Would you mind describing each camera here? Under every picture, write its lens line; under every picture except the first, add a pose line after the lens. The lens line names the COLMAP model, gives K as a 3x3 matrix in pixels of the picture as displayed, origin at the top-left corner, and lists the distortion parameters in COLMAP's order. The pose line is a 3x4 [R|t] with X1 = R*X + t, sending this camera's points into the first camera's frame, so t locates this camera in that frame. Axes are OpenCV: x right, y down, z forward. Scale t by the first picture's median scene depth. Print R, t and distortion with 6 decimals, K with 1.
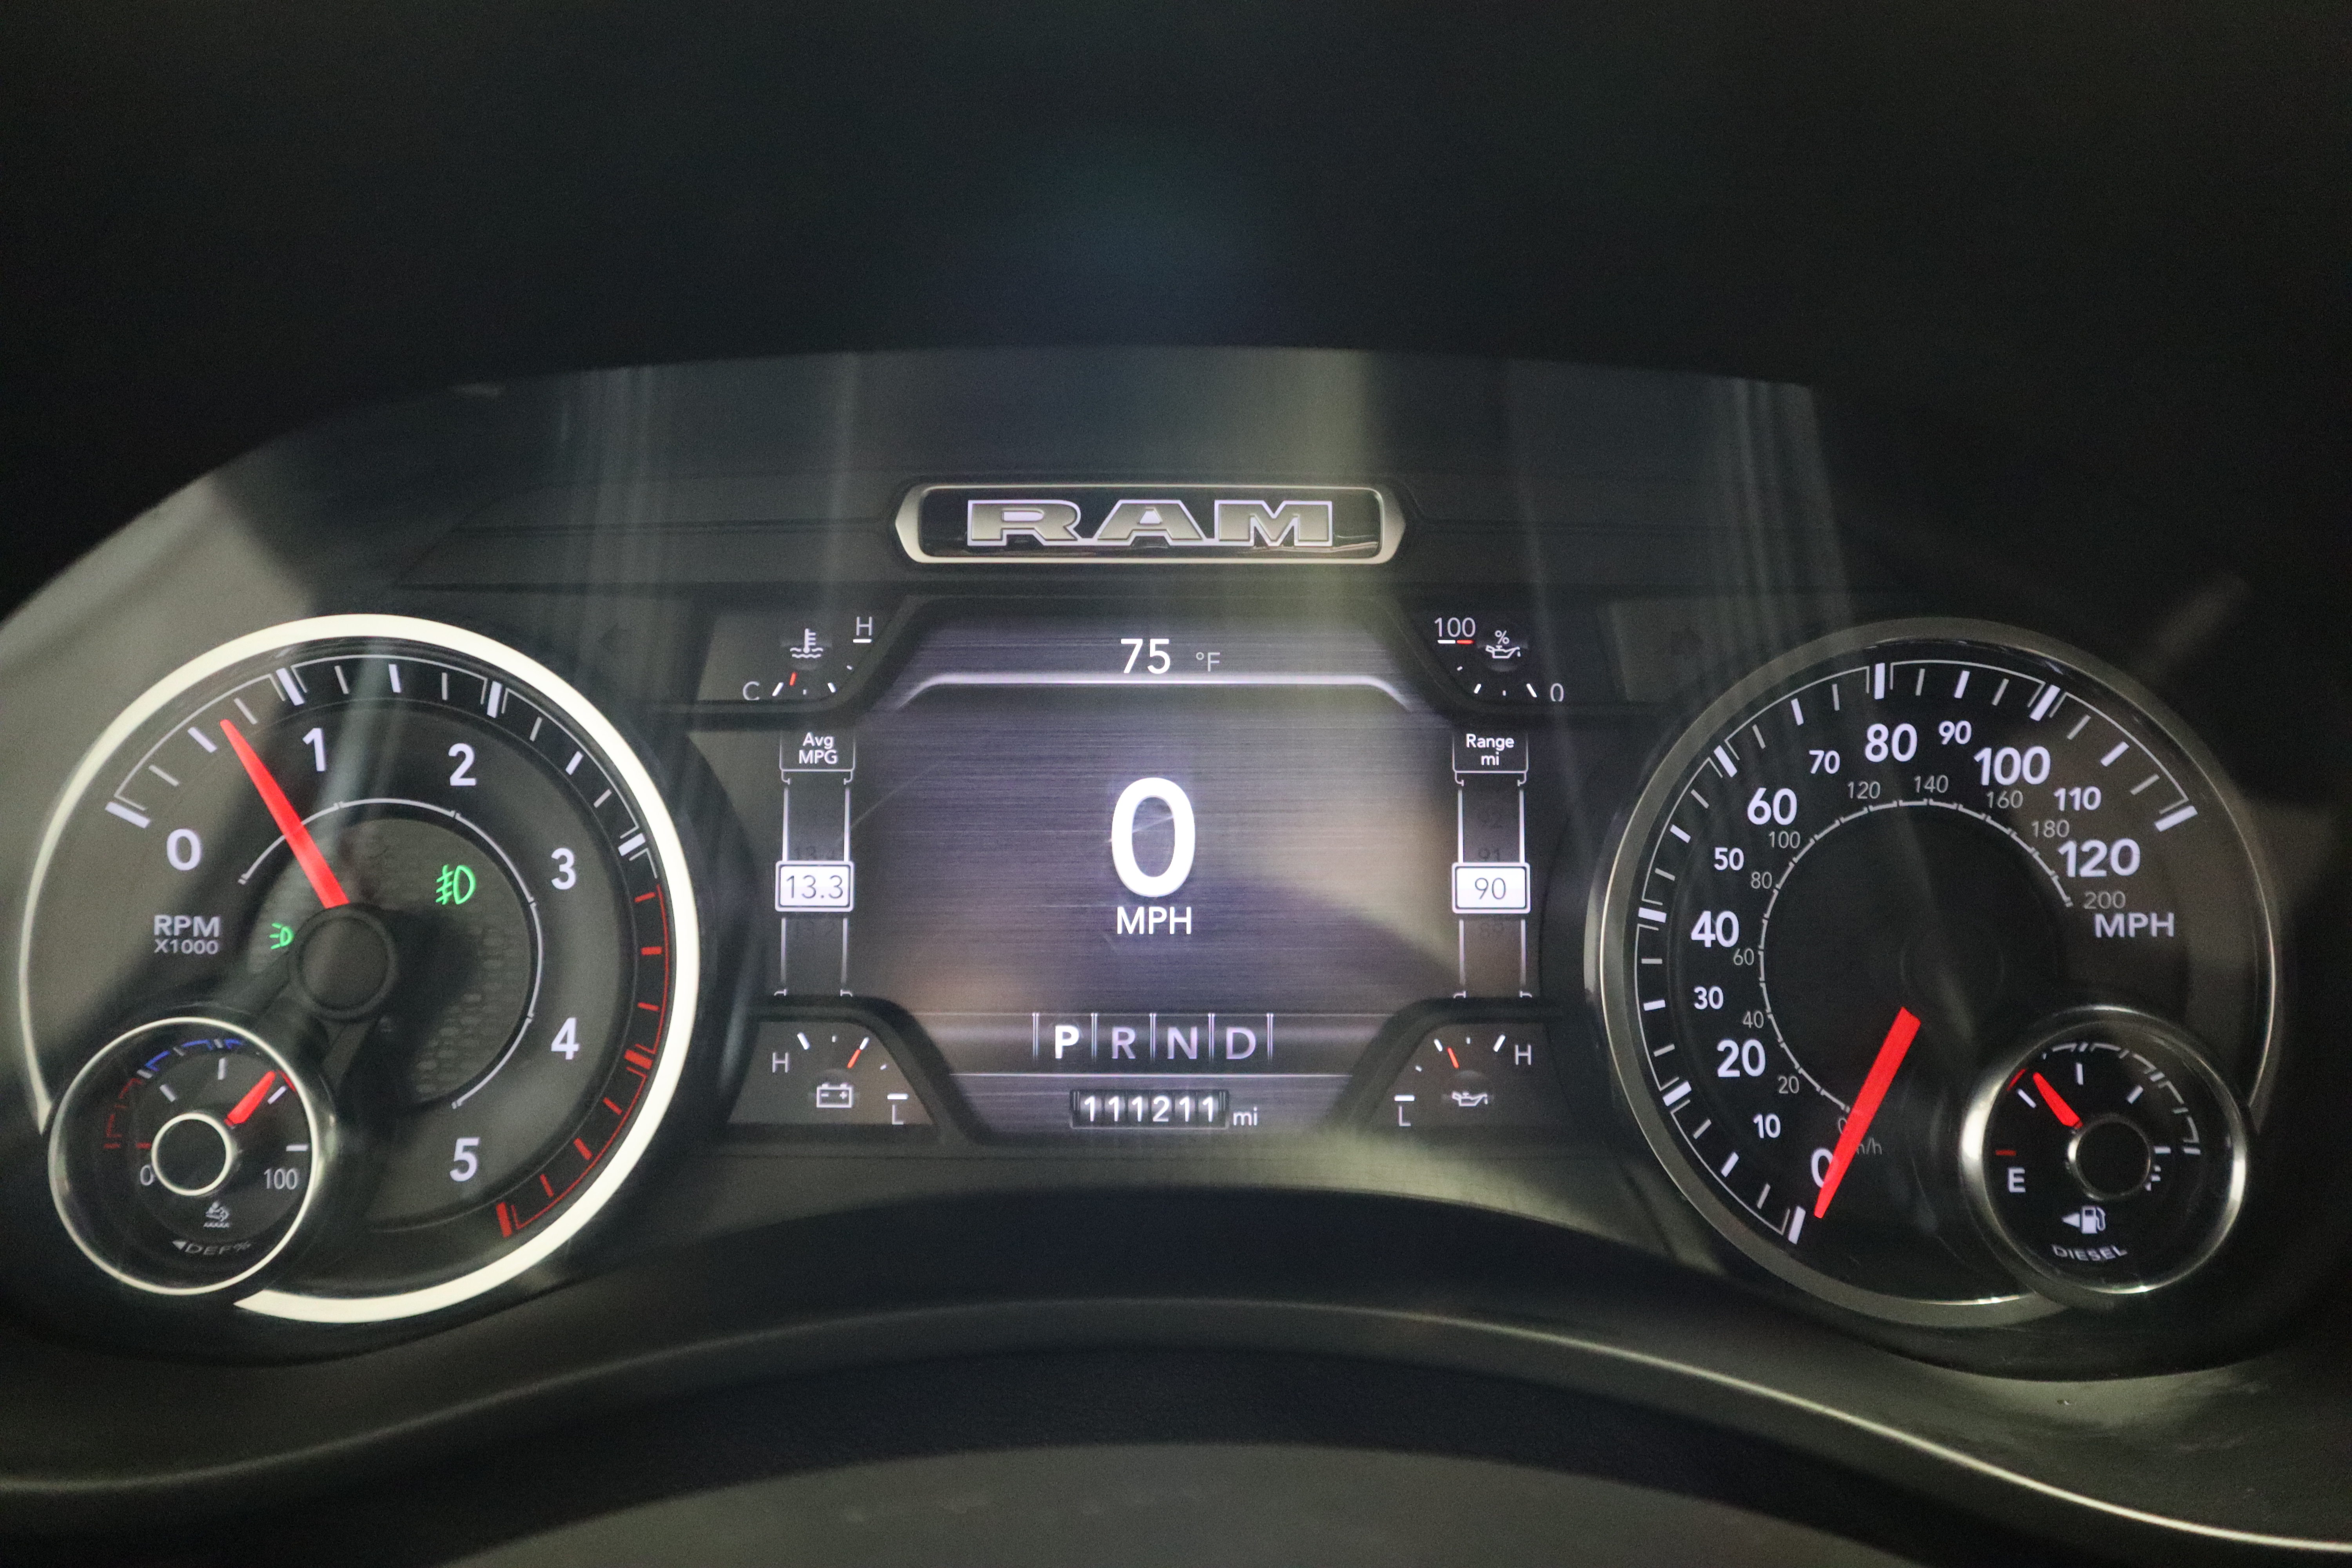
lens RADIAL K [[1721.3, 0, 1176.0], [0, 1721.3, 784.0], [0, 0, 1]] dist [-0.112918, 0.084330]
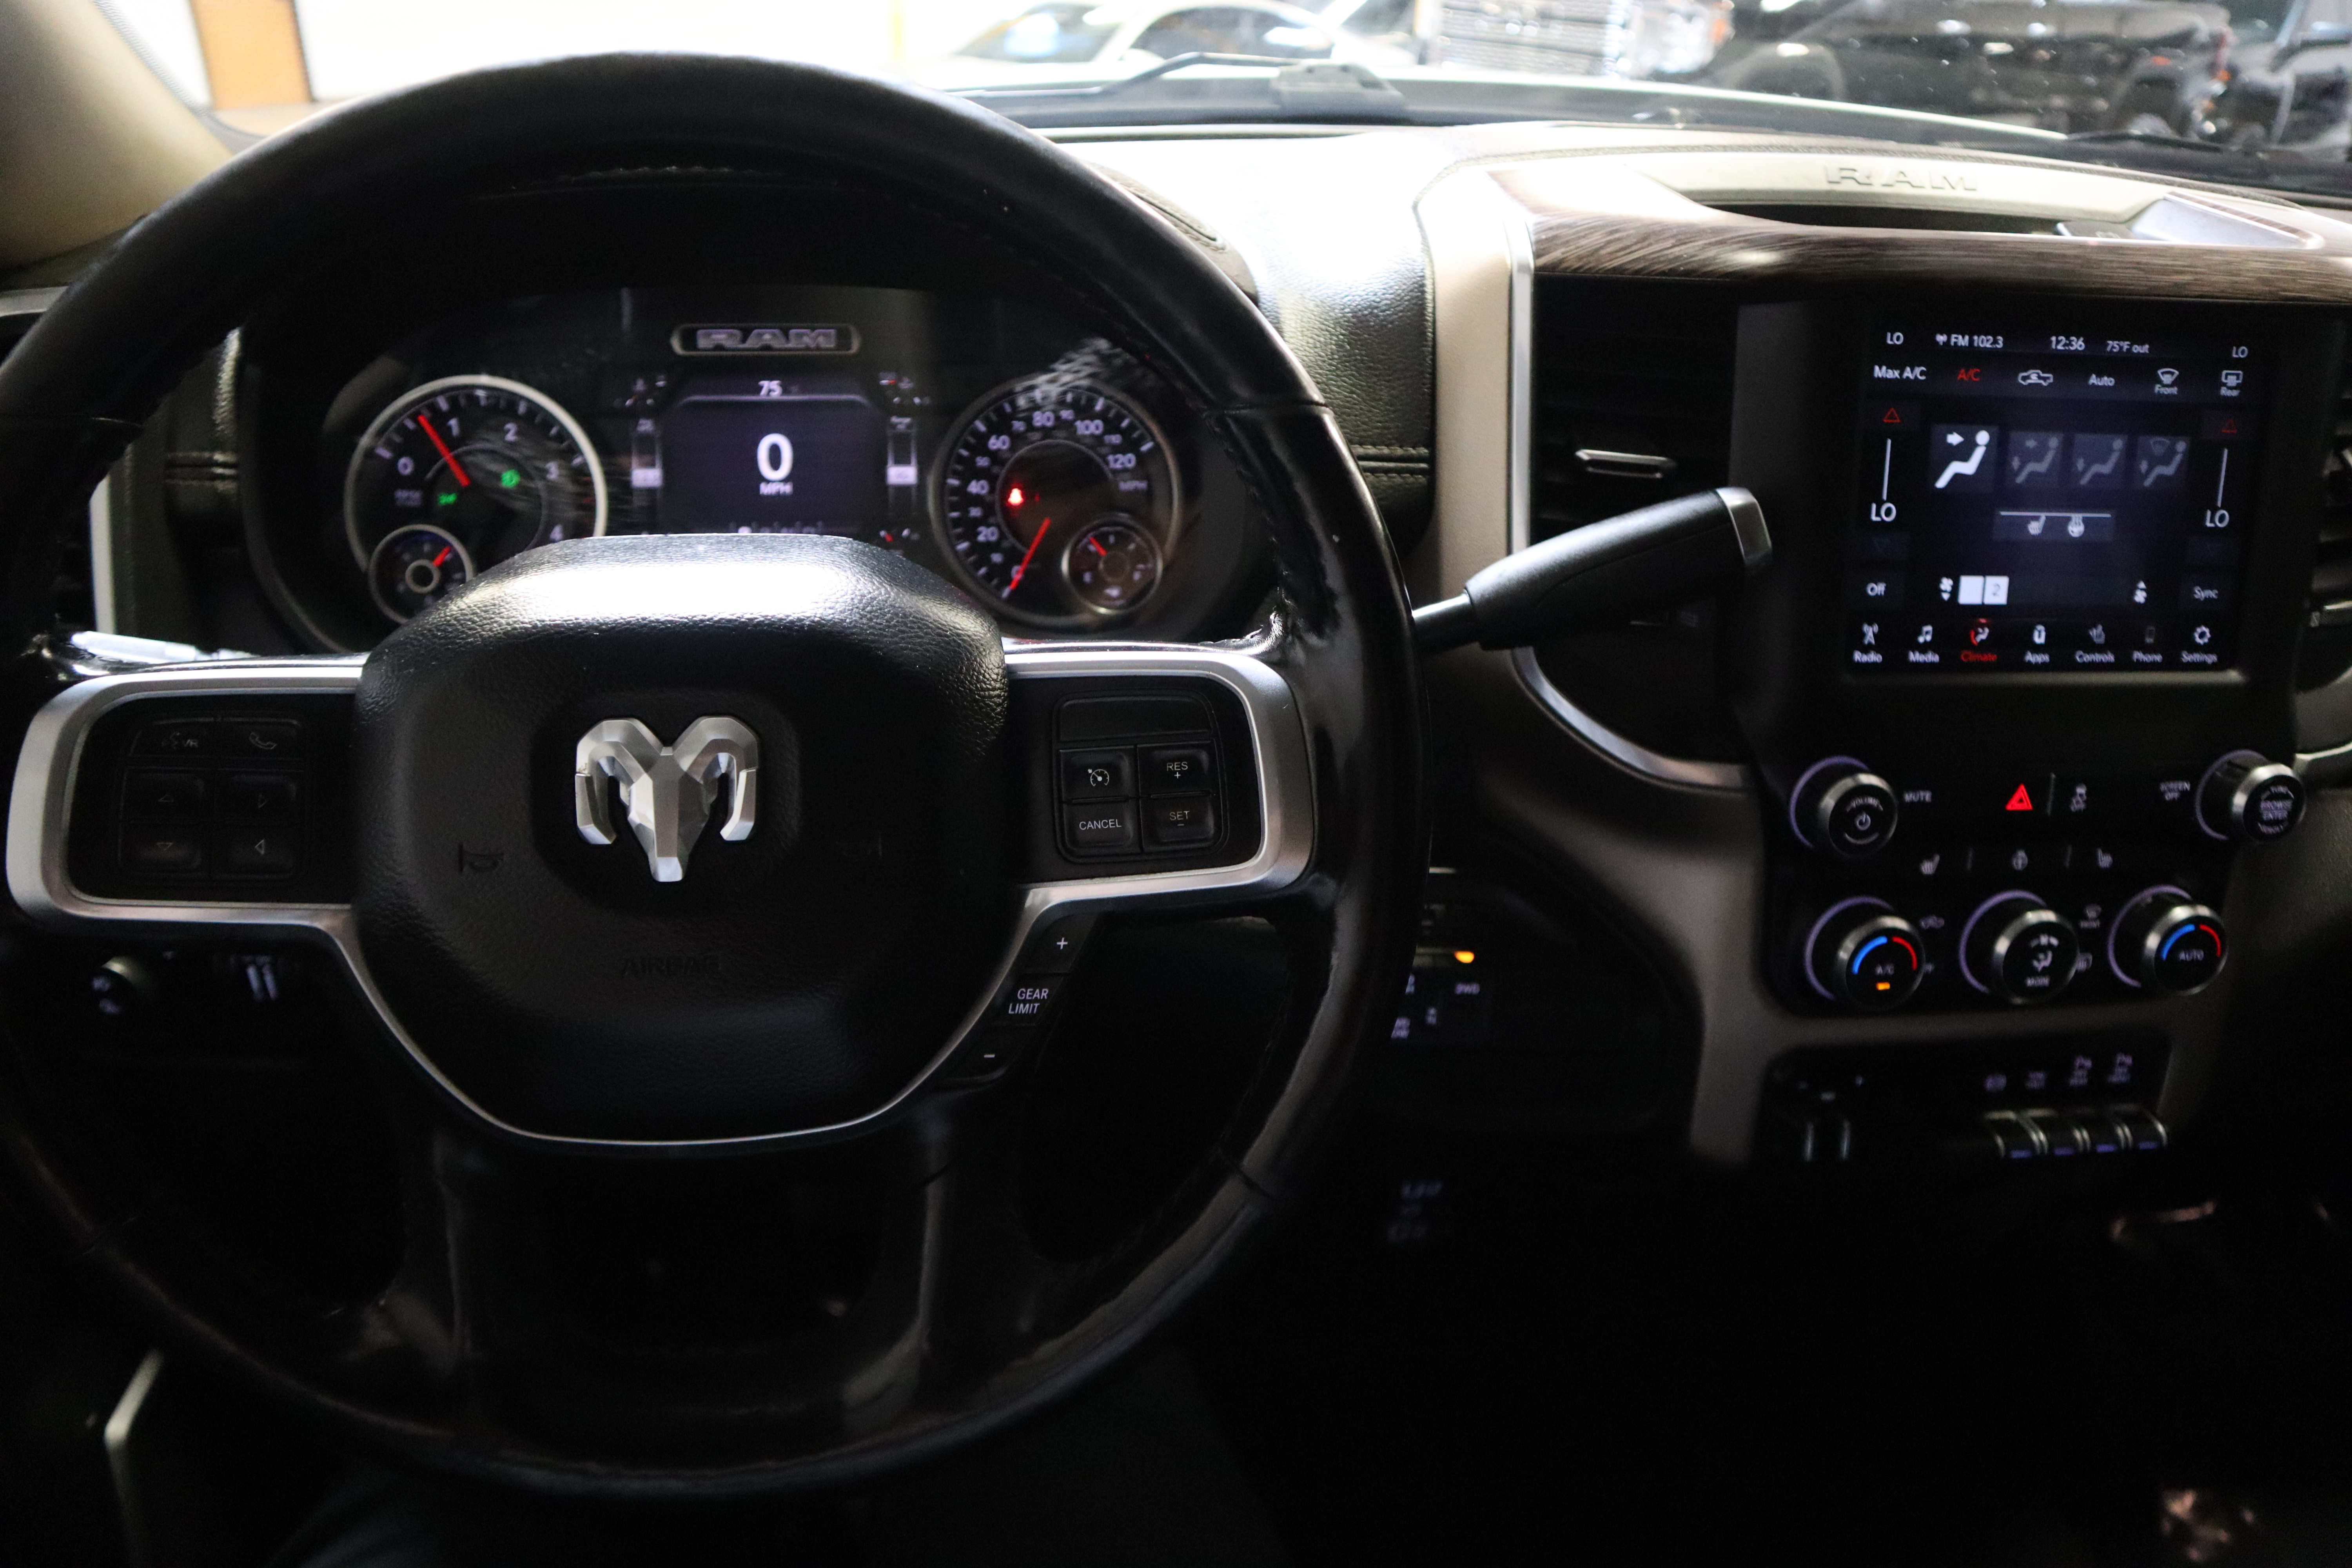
lens RADIAL K [[1617.0, 0, 1176.0], [0, 1617.0, 784.0], [0, 0, 1]] dist [-0.114739, 0.069144]
pose [[0.991462, -0.027206, 0.127526, 0.288248], [0.003981, 0.983852, 0.178937, 0.092626], [-0.130335, -0.176902, 0.975561, -1.675106]]
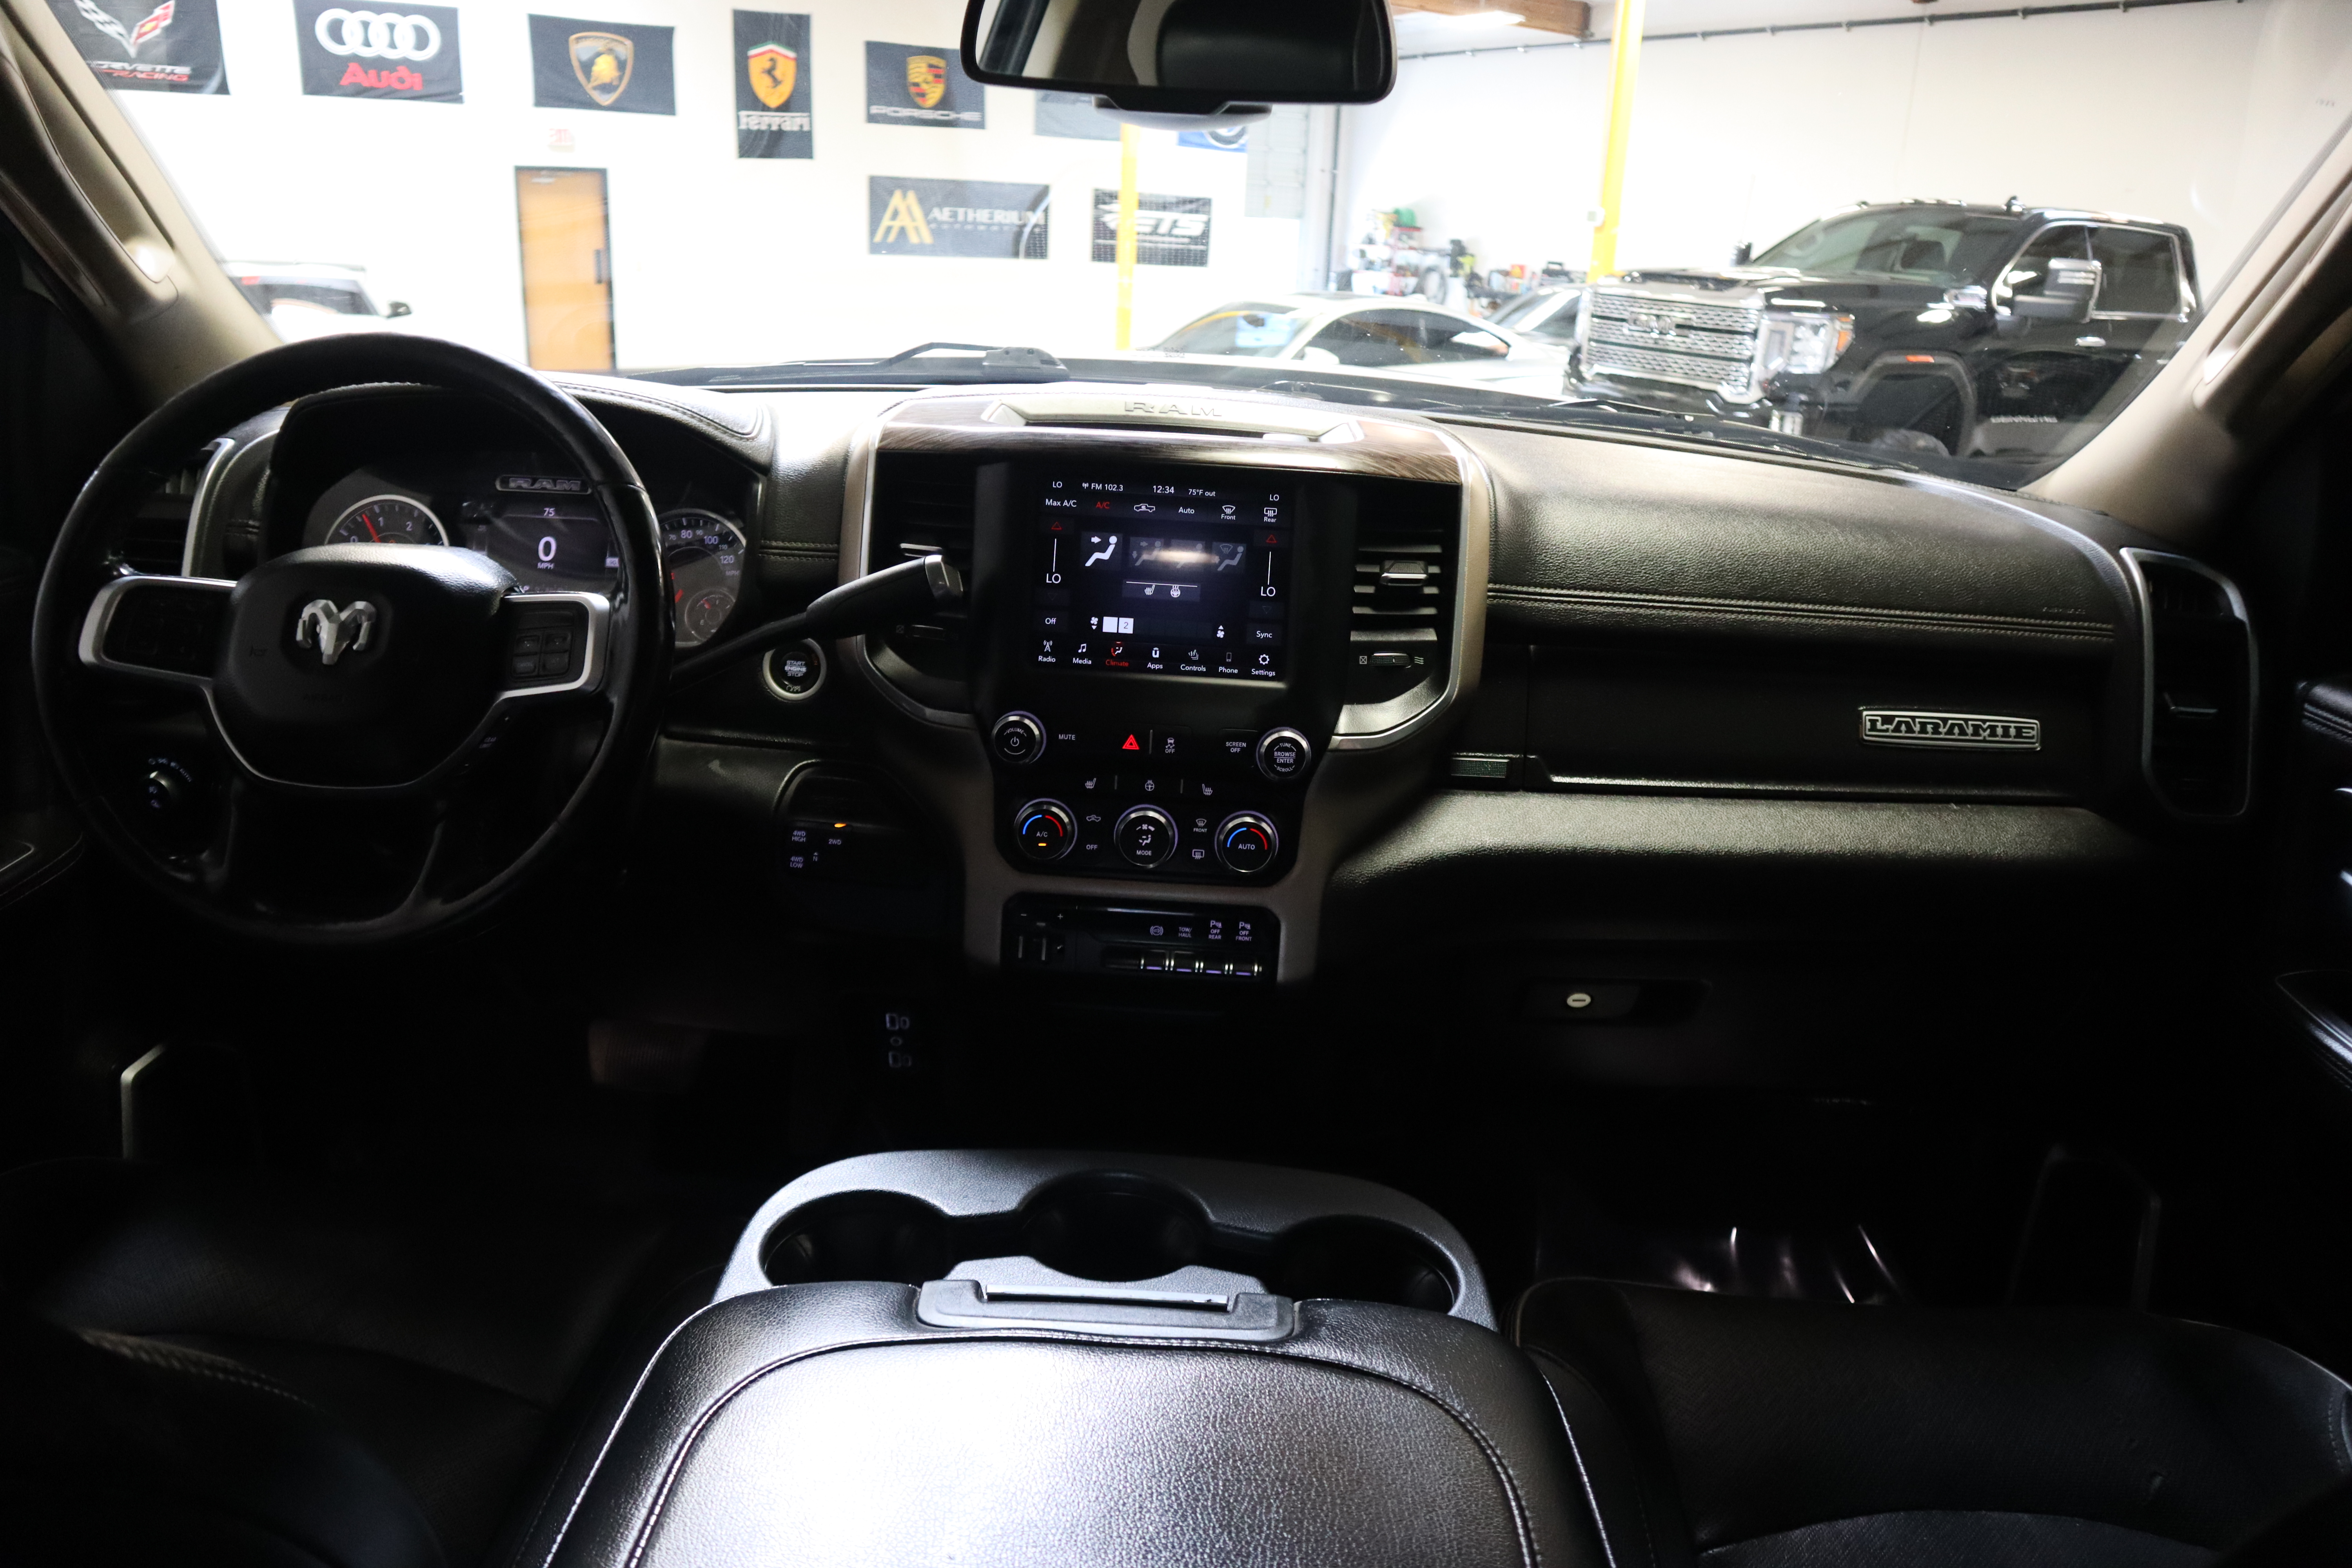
lens RADIAL K [[1617.0, 0, 1176.0], [0, 1617.0, 784.0], [0, 0, 1]] dist [-0.114739, 0.069144]
pose [[0.998554, 0.053118, -0.008278, 1.925097], [-0.052978, 0.998463, 0.016275, 0.552666], [0.009130, -0.015812, 0.999833, -3.656417]]
